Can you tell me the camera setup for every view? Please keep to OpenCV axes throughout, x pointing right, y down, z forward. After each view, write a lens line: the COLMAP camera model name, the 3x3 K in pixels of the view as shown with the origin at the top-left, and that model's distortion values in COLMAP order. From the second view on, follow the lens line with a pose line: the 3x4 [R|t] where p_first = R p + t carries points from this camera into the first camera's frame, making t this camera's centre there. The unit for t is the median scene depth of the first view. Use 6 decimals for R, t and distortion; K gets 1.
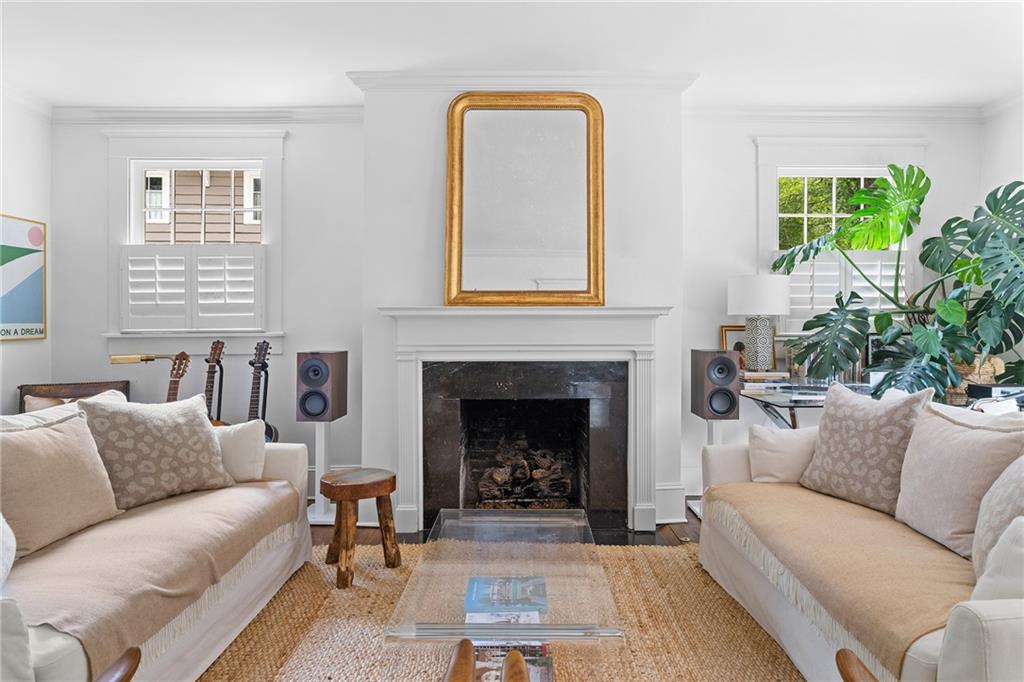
lens RADIAL K [[604.4, 0, 512.3], [0, 604.4, 336.4], [0, 0, 1]] dist [0.018218, -0.000283]
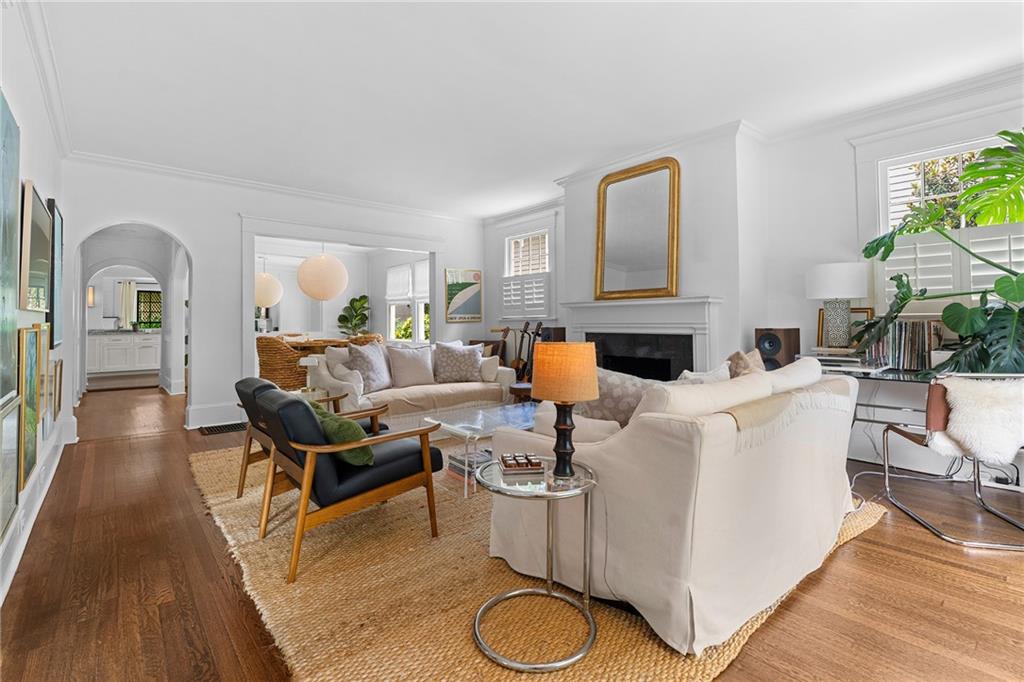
lens RADIAL K [[467.9, 0, 504.3], [0, 467.9, 320.7], [0, 0, 1]] dist [-0.005888, 0.000842]
pose [[0.634802, -0.003126, -0.772668, 0.755651], [-0.007479, 0.999920, -0.010190, 0.021858], [0.772638, 0.012247, 0.634728, -0.049566]]
